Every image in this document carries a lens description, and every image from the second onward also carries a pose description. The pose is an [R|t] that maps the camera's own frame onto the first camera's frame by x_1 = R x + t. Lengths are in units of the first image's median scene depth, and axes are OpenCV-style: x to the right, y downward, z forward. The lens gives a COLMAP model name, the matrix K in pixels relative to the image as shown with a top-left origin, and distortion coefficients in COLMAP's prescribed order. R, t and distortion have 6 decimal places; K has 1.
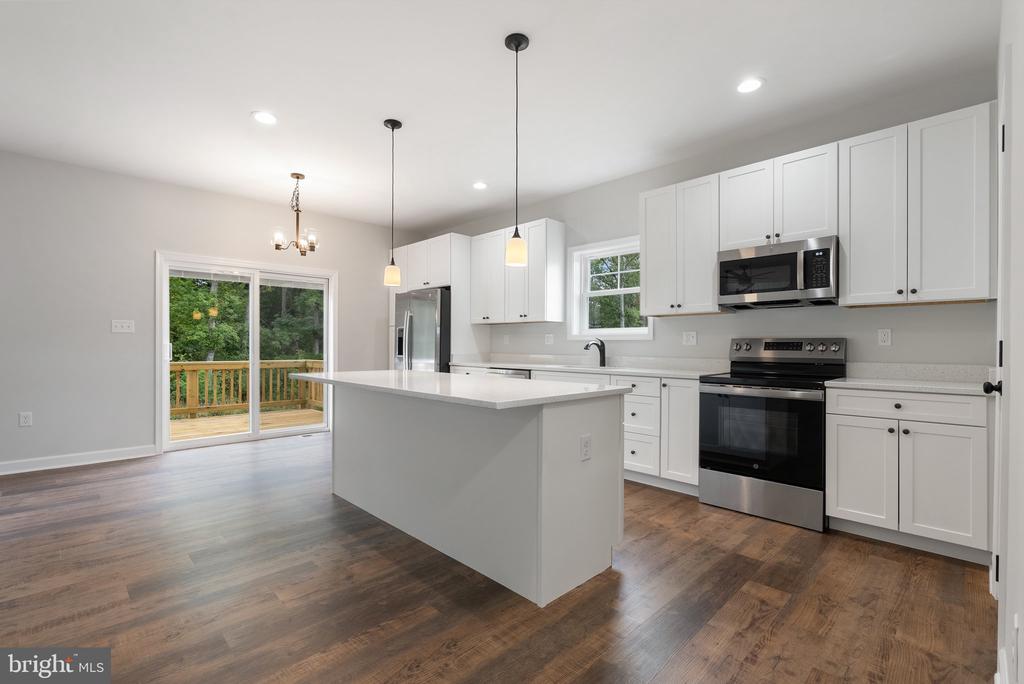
lens RADIAL K [[456.8, 0, 514.1], [0, 456.8, 346.6], [0, 0, 1]] dist [-0.002432, -0.000407]
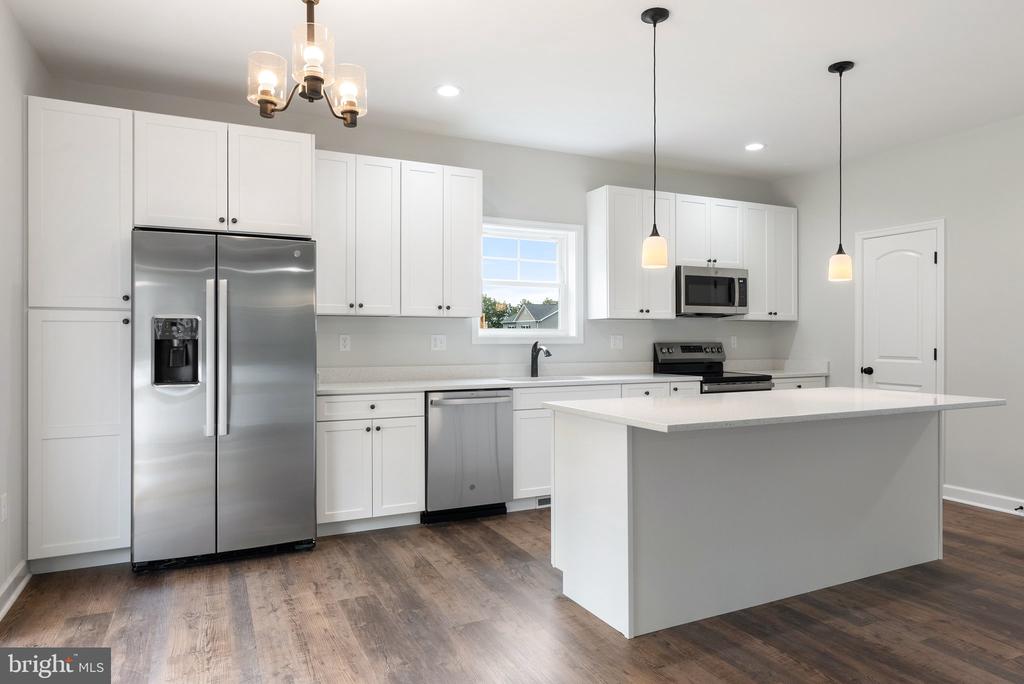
lens RADIAL K [[635.2, 0, 512.0], [0, 635.2, 342.0], [0, 0, 1]] dist [0.001951, 0.002565]
pose [[0.322322, -0.012363, 0.946549, -1.106748], [0.003572, 0.999923, 0.011844, -0.039344], [-0.946623, -0.000436, 0.322342, 0.852368]]
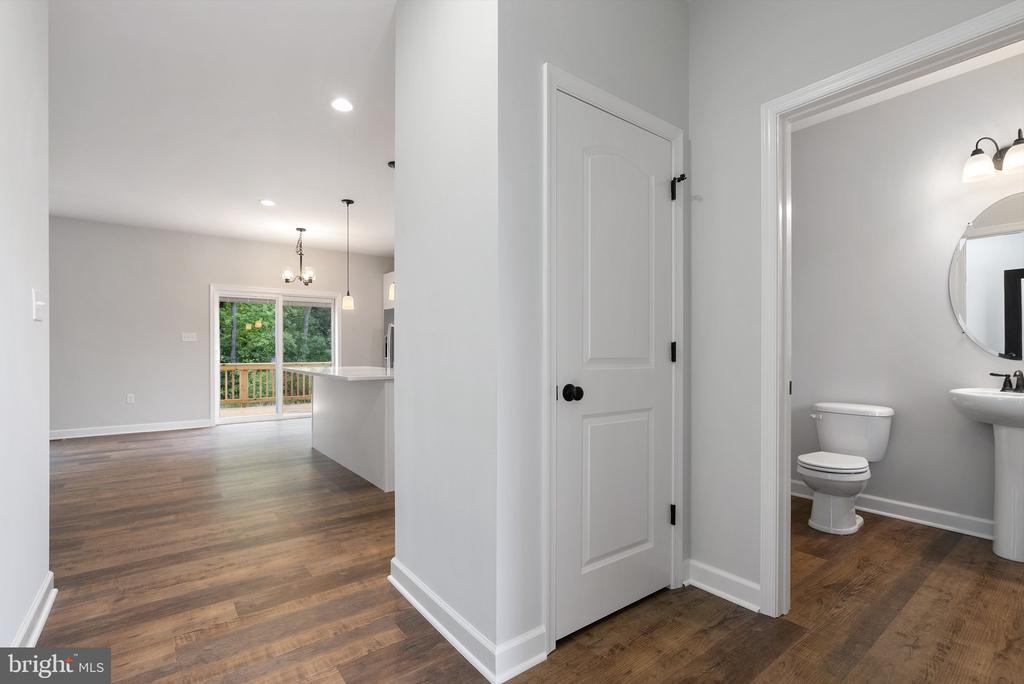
lens RADIAL K [[461.9, 0, 531.1], [0, 461.9, 348.1], [0, 0, 1]] dist [-0.028435, 0.000173]
pose [[0.996196, -0.011407, -0.086397, 0.432078], [0.011120, 0.999931, -0.003802, 0.005648], [0.086434, 0.002827, 0.996254, -0.422939]]
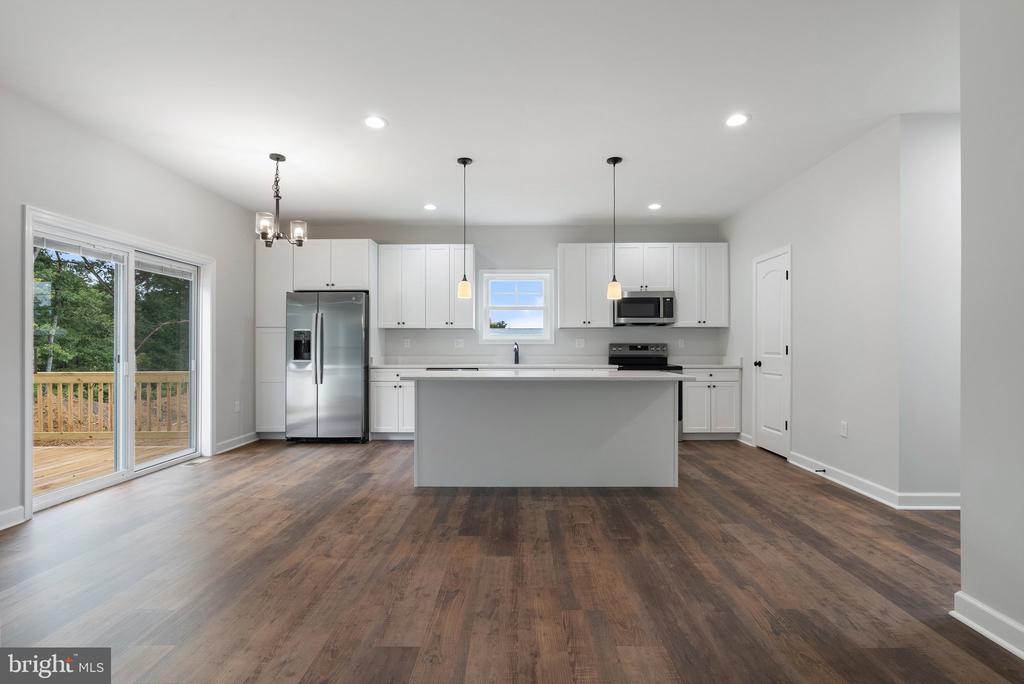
lens RADIAL K [[460.3, 0, 511.7], [0, 460.3, 349.3], [0, 0, 1]] dist [-0.004912, -0.000221]
pose [[0.714979, -0.008023, 0.699100, -0.951131], [0.006276, 0.999968, 0.005058, -0.007487], [-0.699117, 0.000771, 0.715006, 0.063336]]
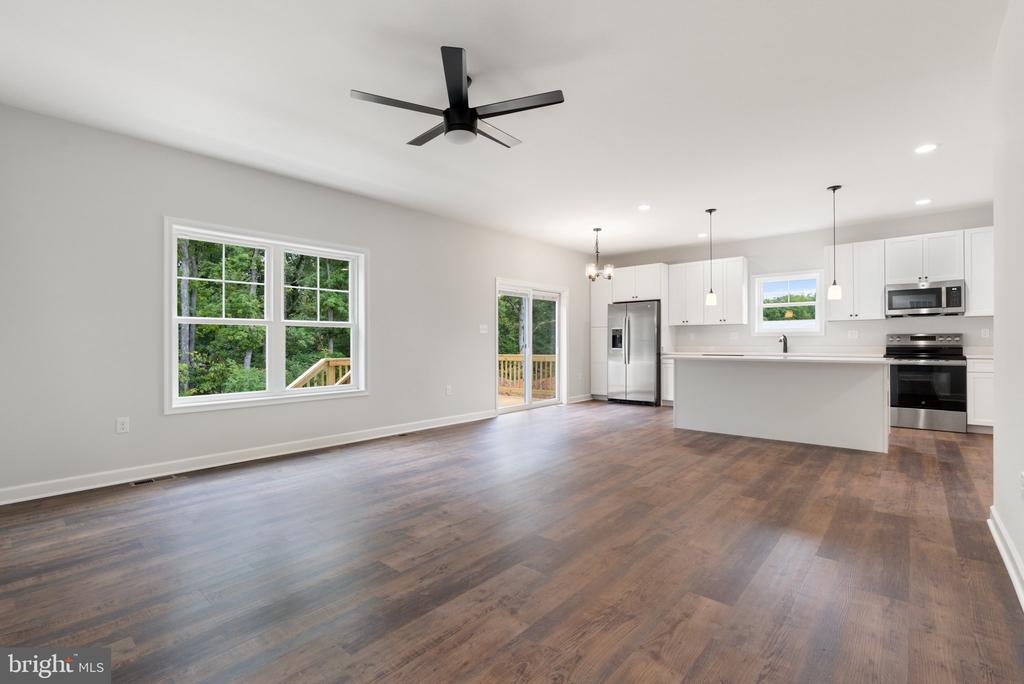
lens RADIAL K [[454.5, 0, 521.7], [0, 454.5, 341.7], [0, 0, 1]] dist [-0.001096, 0.000182]
pose [[0.996441, -0.011421, 0.083518, -1.051378], [0.011685, 0.999928, -0.002672, -0.000848], [-0.083482, 0.003639, 0.996503, -0.596340]]
